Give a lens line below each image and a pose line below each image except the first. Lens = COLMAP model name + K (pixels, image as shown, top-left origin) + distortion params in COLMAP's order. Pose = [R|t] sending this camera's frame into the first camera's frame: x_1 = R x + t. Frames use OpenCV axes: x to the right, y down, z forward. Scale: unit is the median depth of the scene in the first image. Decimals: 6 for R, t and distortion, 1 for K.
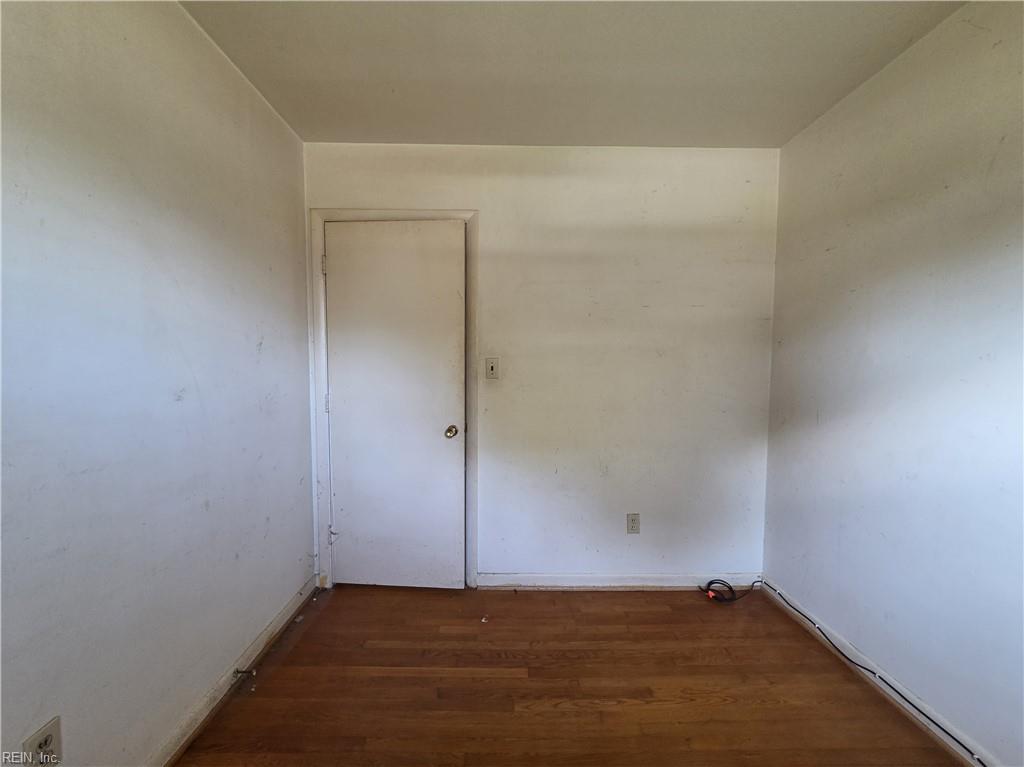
lens RADIAL K [[434.2, 0, 509.7], [0, 434.2, 389.8], [0, 0, 1]] dist [-0.000659, 0.008732]
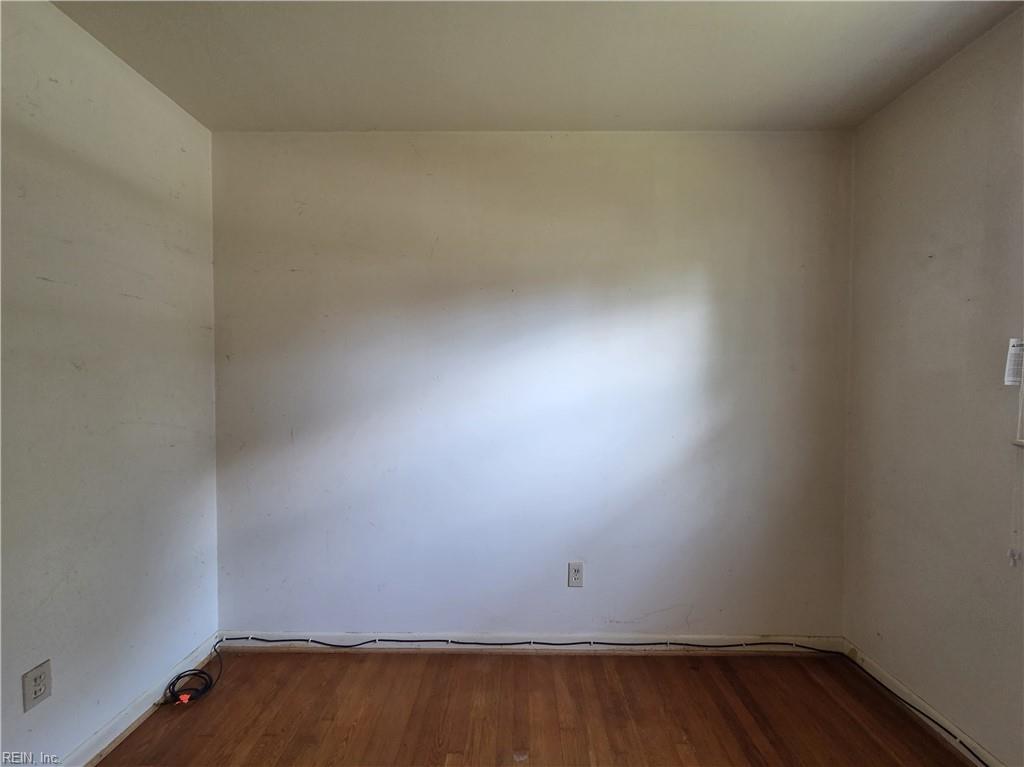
lens RADIAL K [[434.2, 0, 509.7], [0, 434.2, 389.8], [0, 0, 1]] dist [-0.000659, 0.008732]
pose [[0.037163, -0.032021, 0.998796, -0.253150], [0.052778, 0.998154, 0.030036, -0.042550], [-0.997915, 0.051599, 0.038784, 0.436326]]
